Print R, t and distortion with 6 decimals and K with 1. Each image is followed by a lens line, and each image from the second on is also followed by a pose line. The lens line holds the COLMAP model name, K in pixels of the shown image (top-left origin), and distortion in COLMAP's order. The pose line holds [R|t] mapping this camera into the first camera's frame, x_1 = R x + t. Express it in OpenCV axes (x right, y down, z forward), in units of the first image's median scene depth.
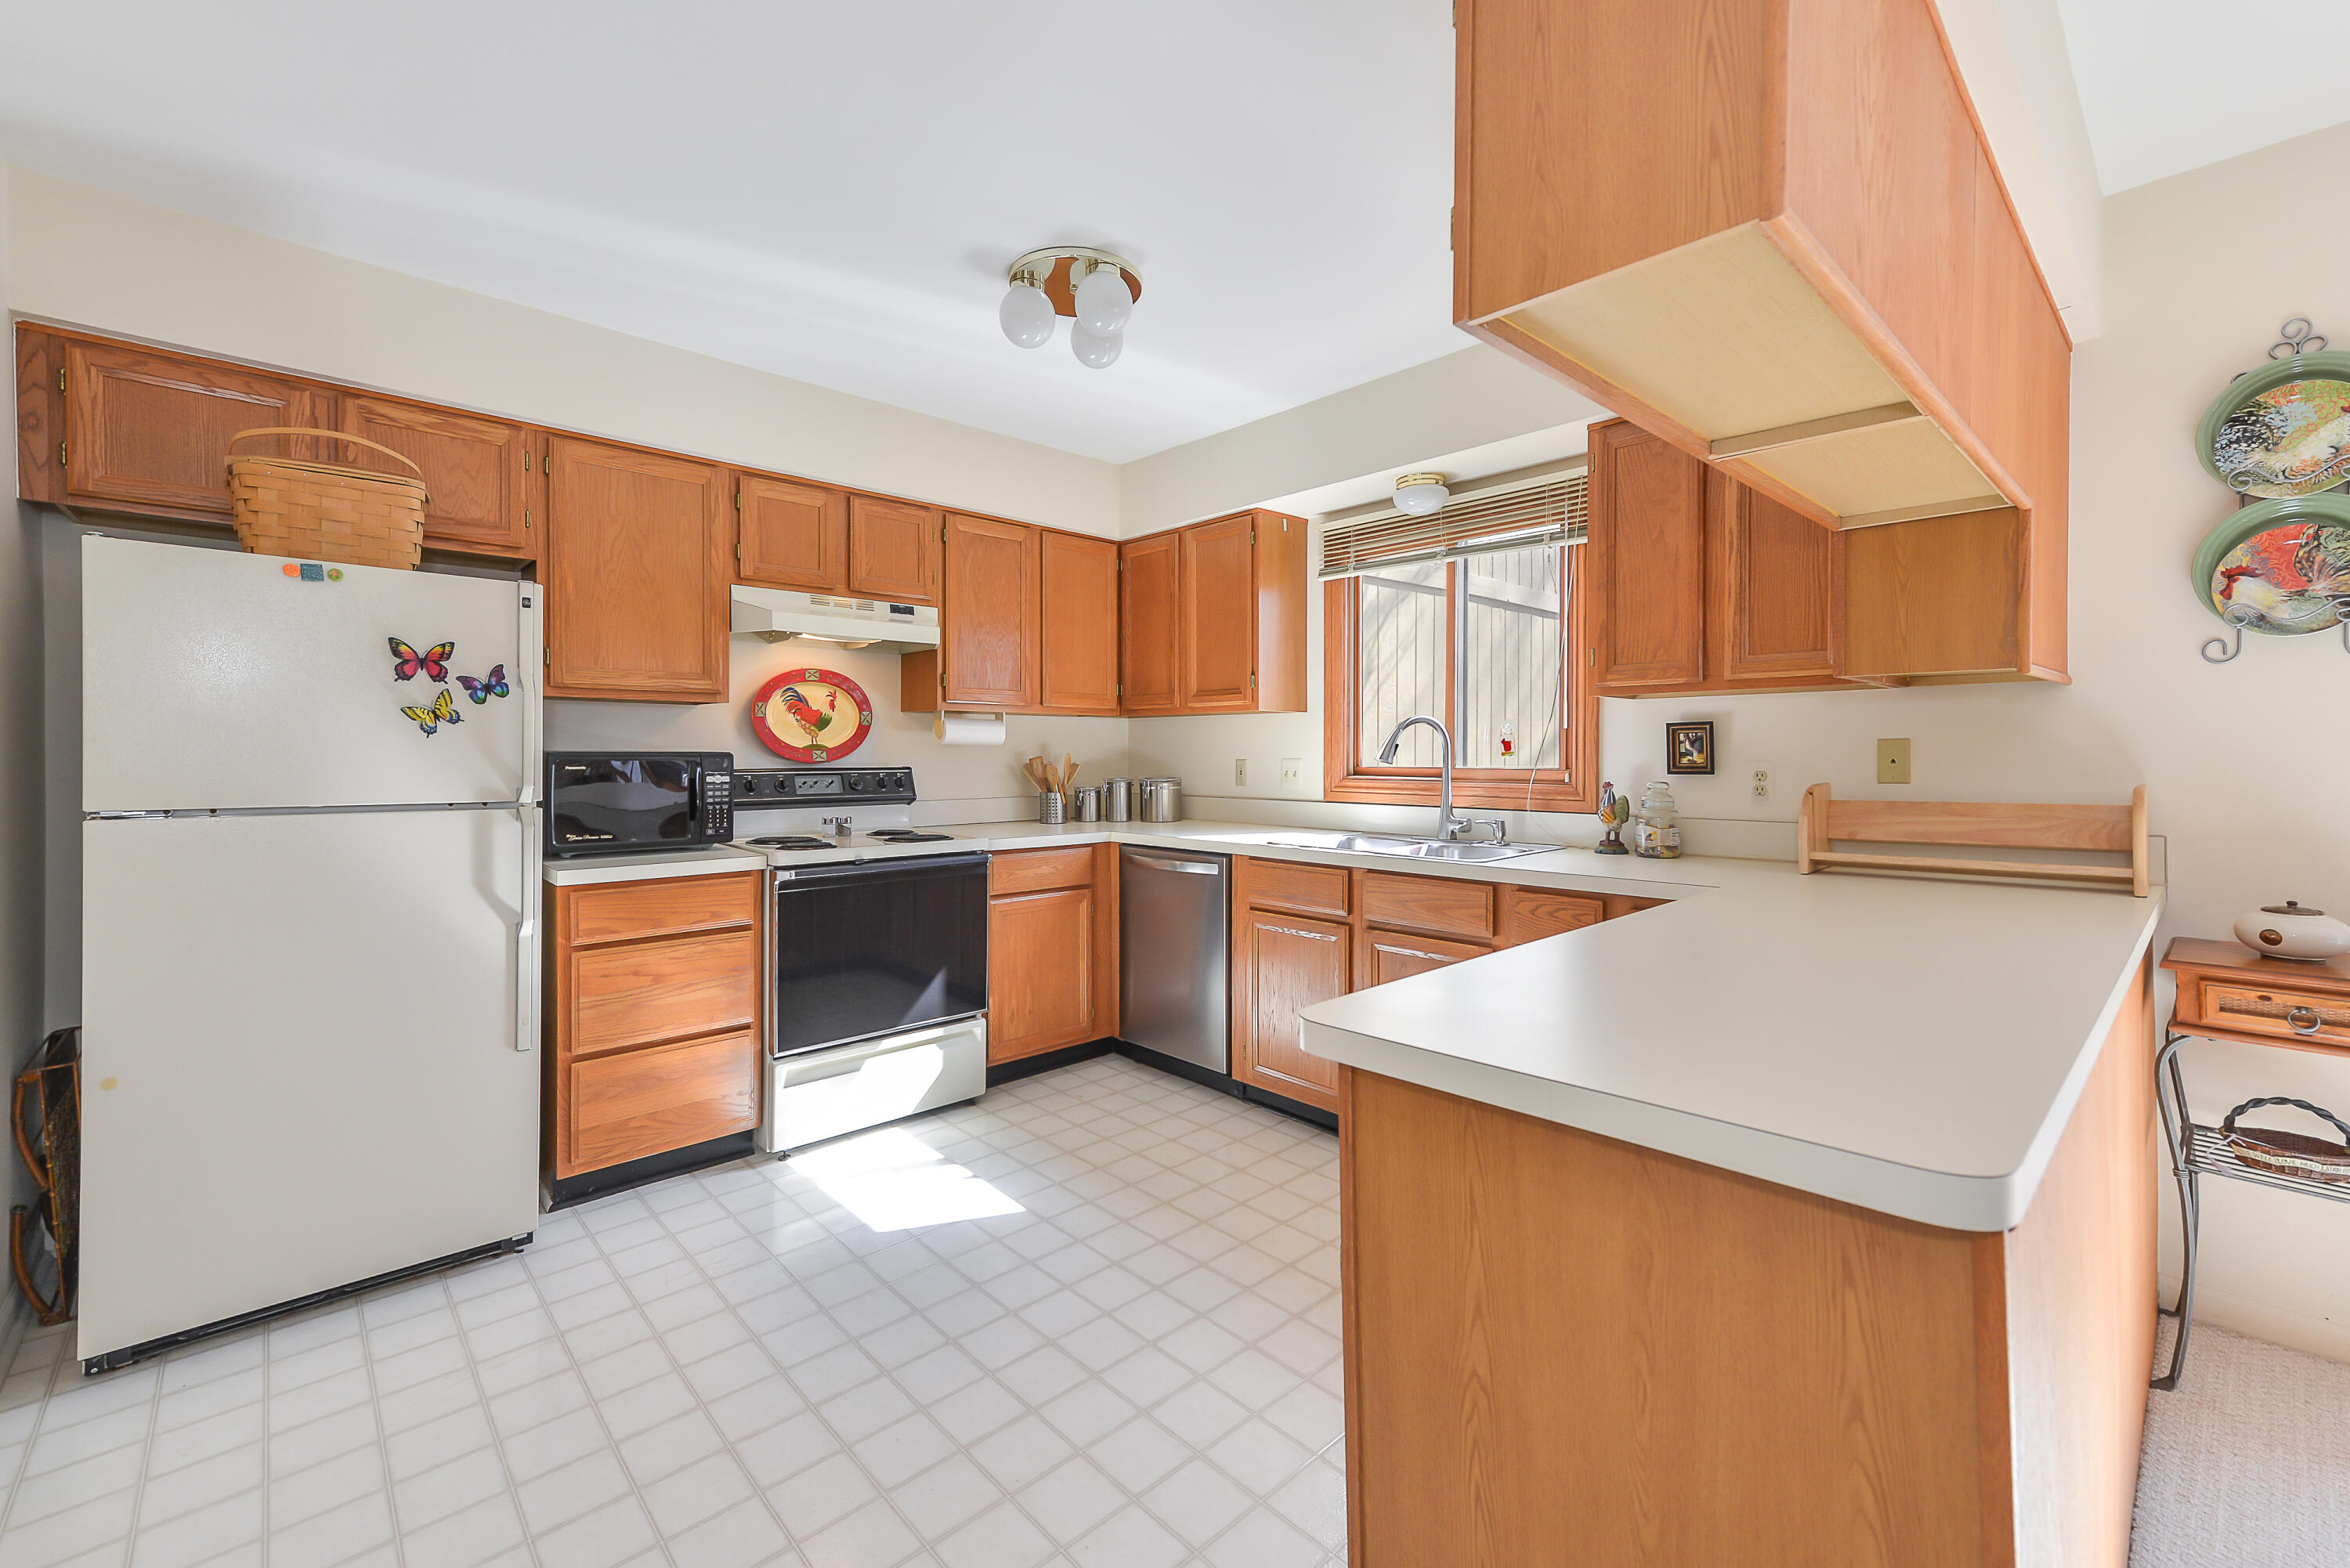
lens RADIAL K [[940.3, 0, 1244.4], [0, 940.3, 755.7], [0, 0, 1]] dist [0.016064, -0.000062]
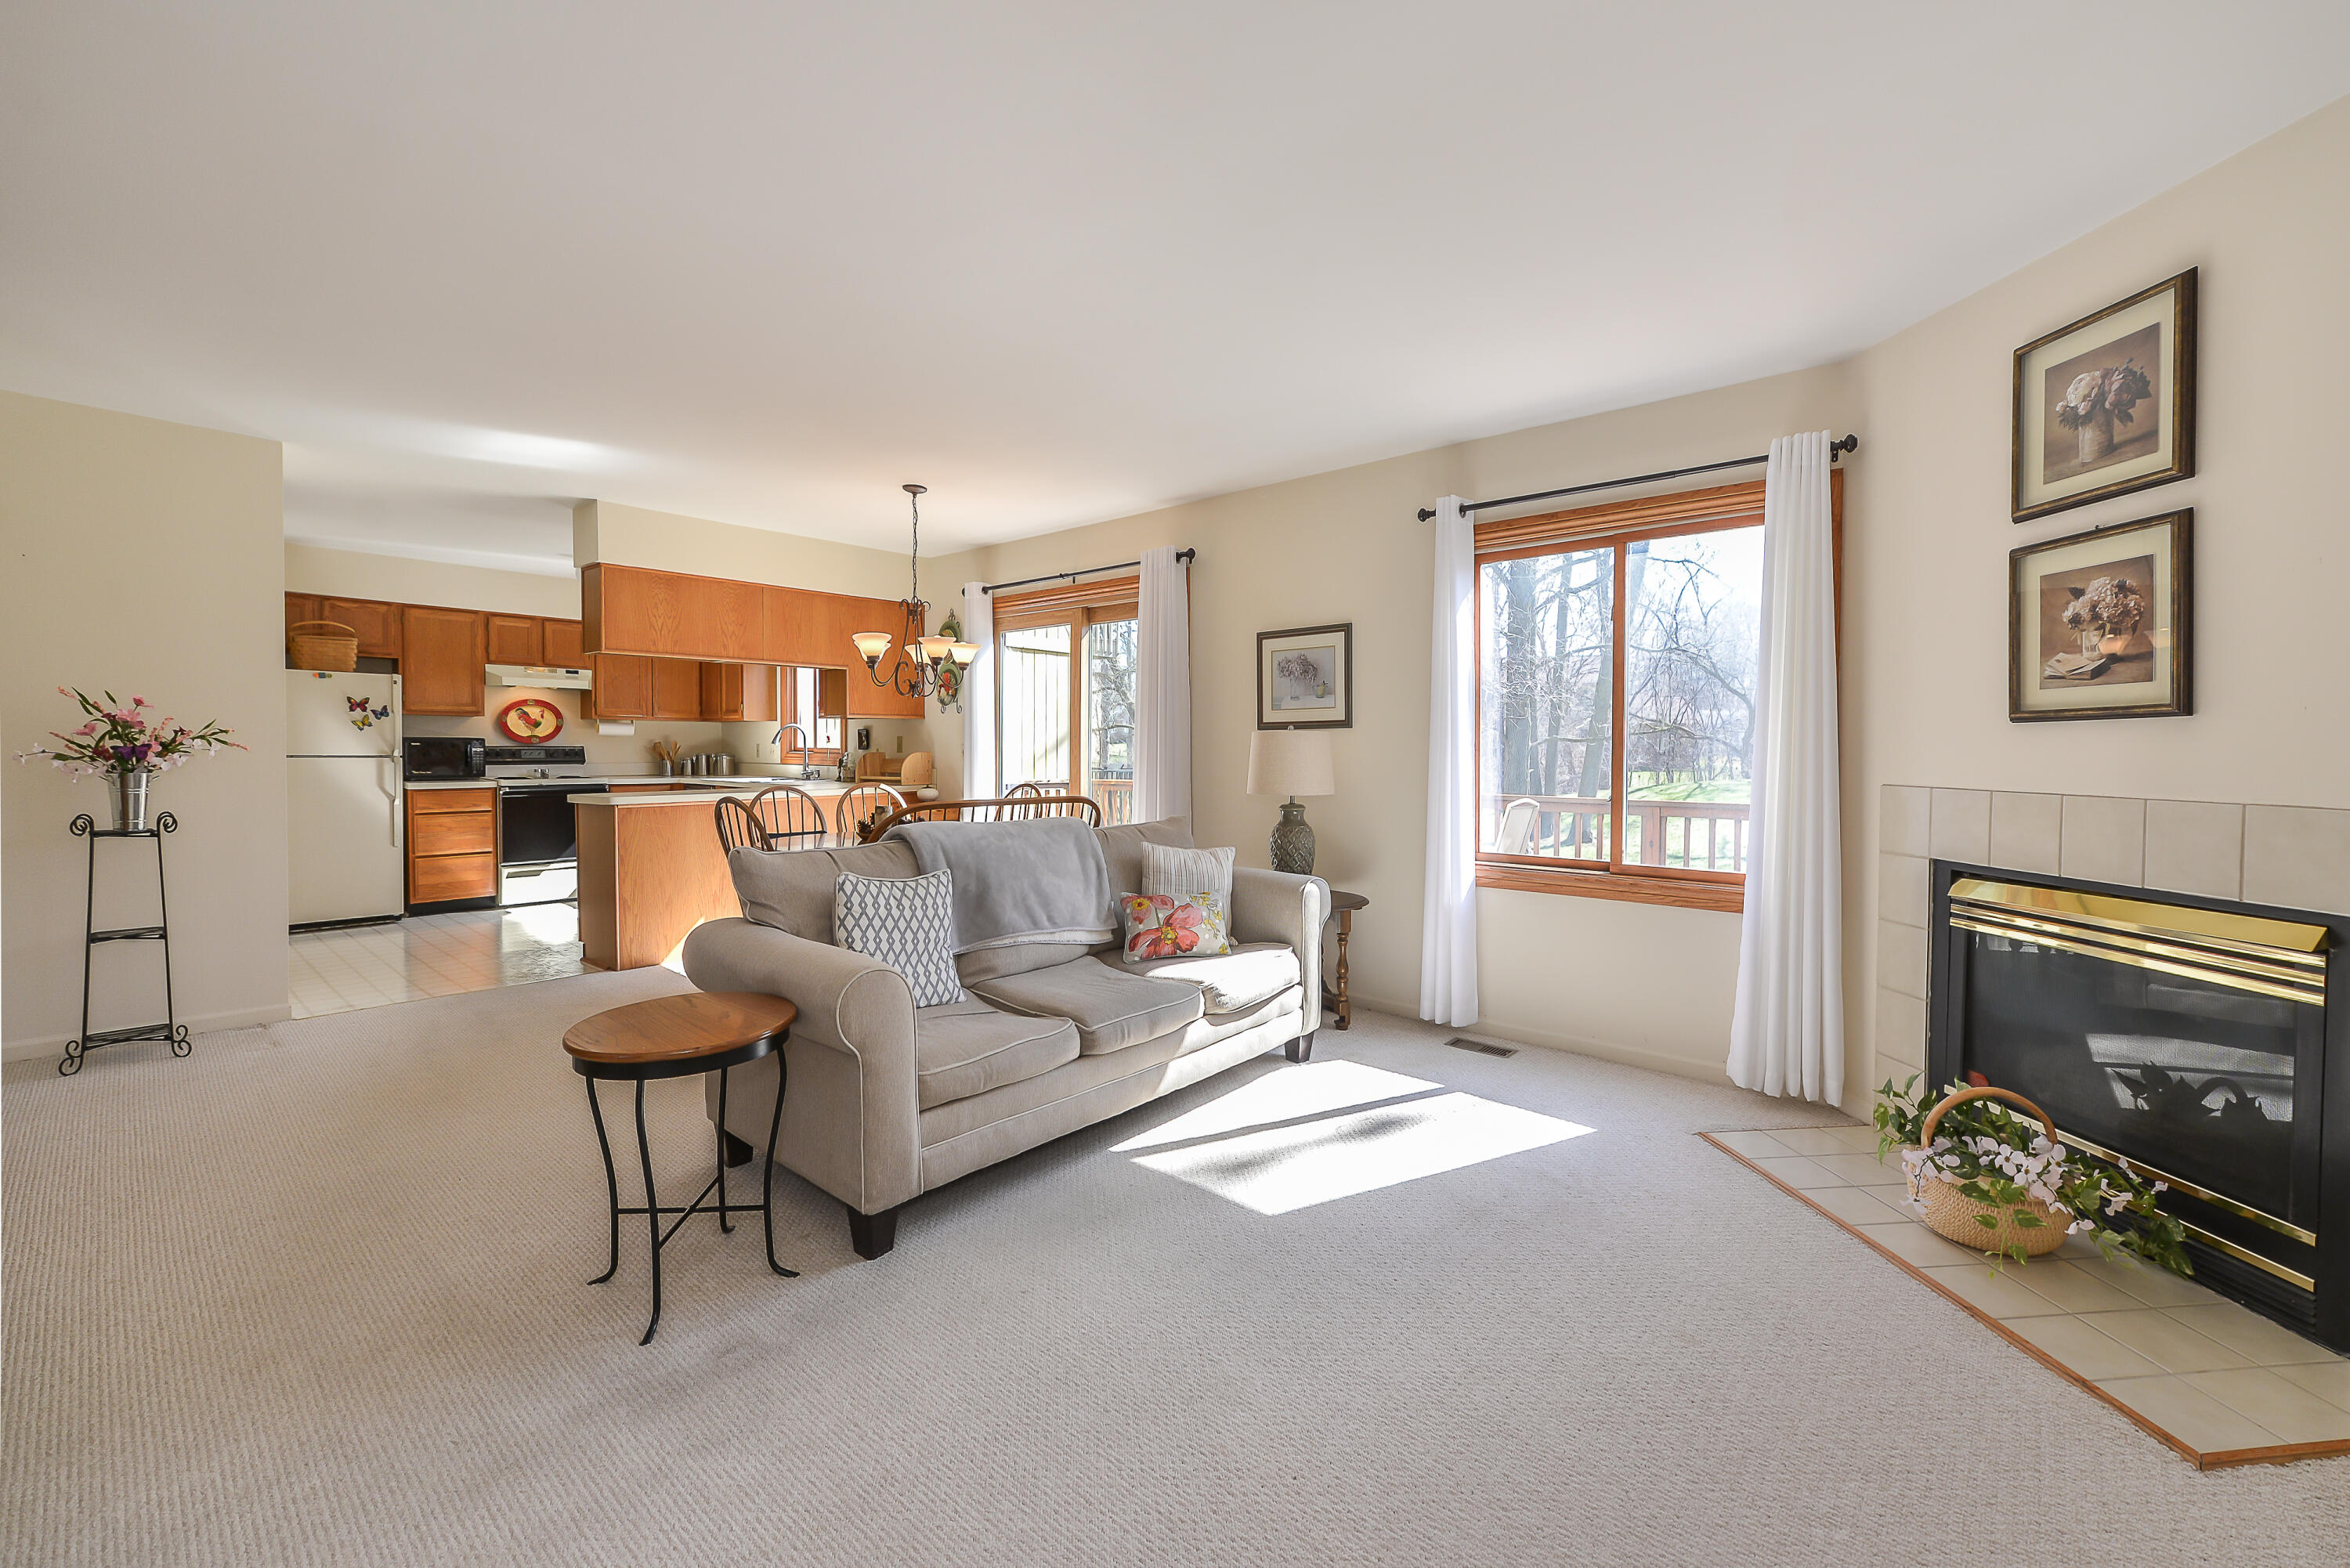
lens RADIAL K [[970.4, 0, 1180.3], [0, 970.4, 770.2], [0, 0, 1]] dist [-0.002535, -0.000516]
pose [[0.999016, 0.007583, 0.043709, 1.070918], [-0.008569, 0.999712, 0.022405, 0.007187], [-0.043527, -0.022758, 0.998793, -1.464910]]
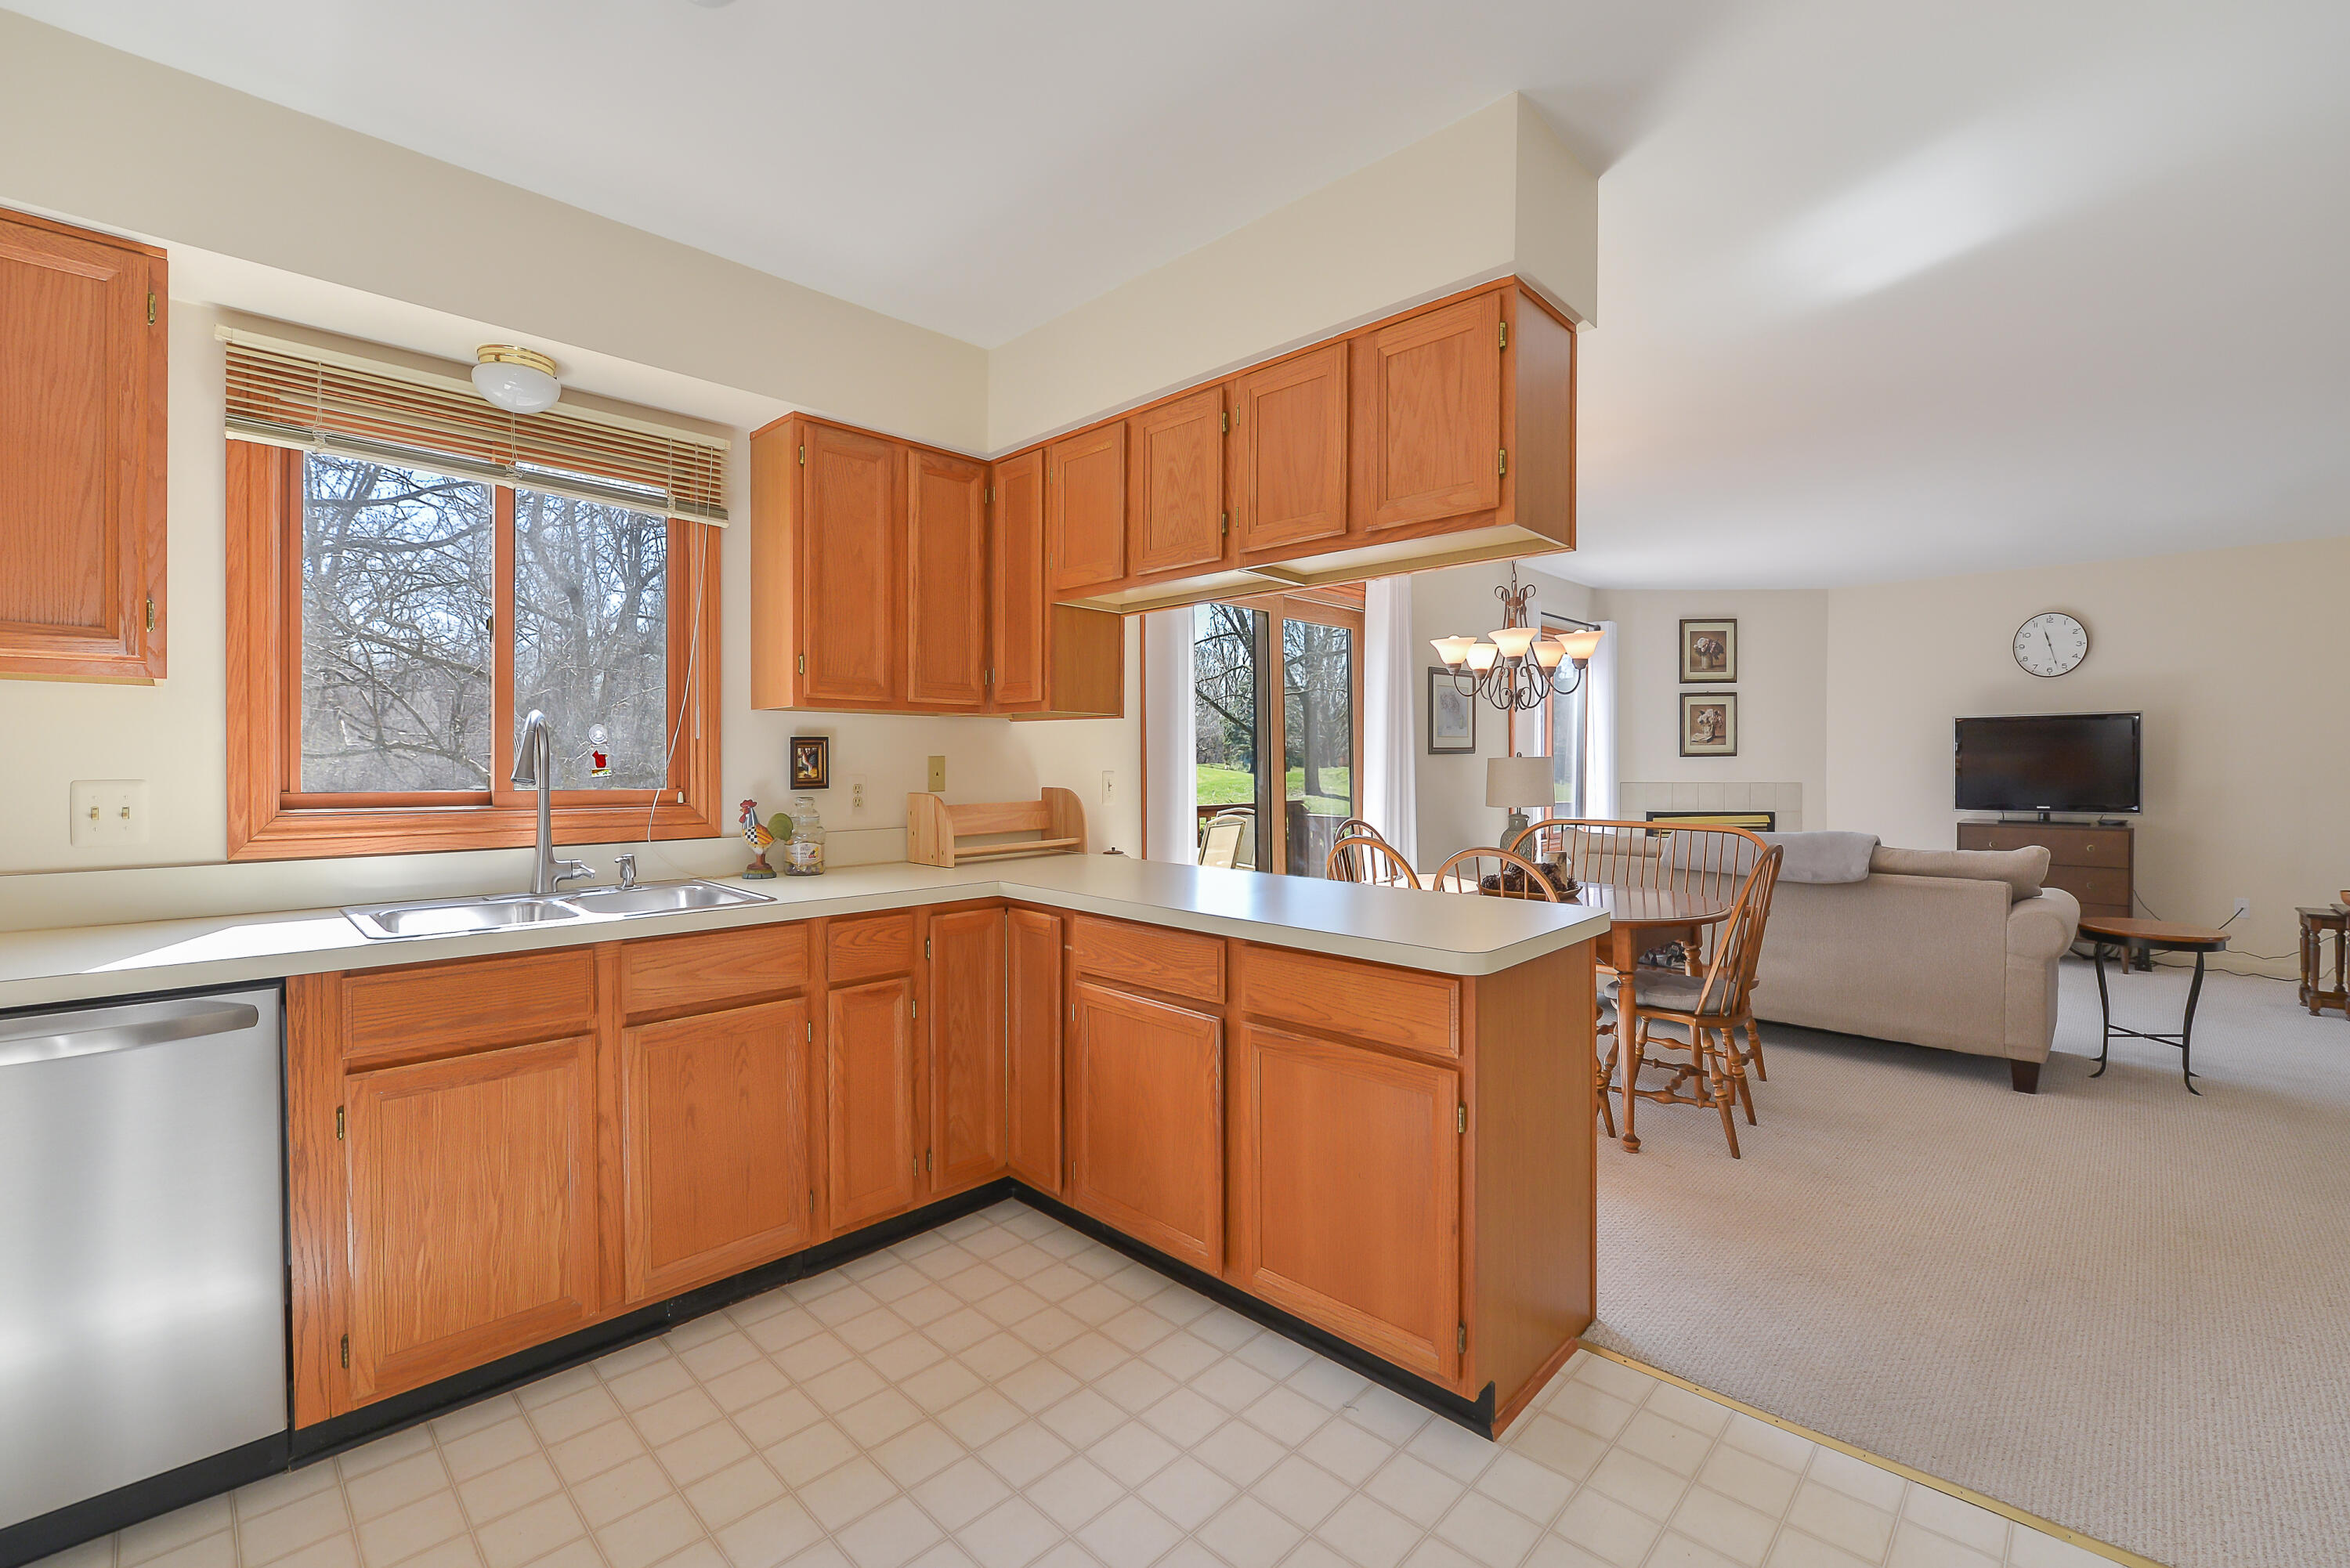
lens RADIAL K [[1033.1, 0, 1198.8], [0, 1033.1, 768.7], [0, 0, 1]] dist [-0.009884, -0.000837]
pose [[-0.023550, -0.003615, 0.999716, -0.633358], [0.001634, 0.999992, 0.003655, -0.005199], [-0.999721, 0.001720, -0.023544, 0.615347]]
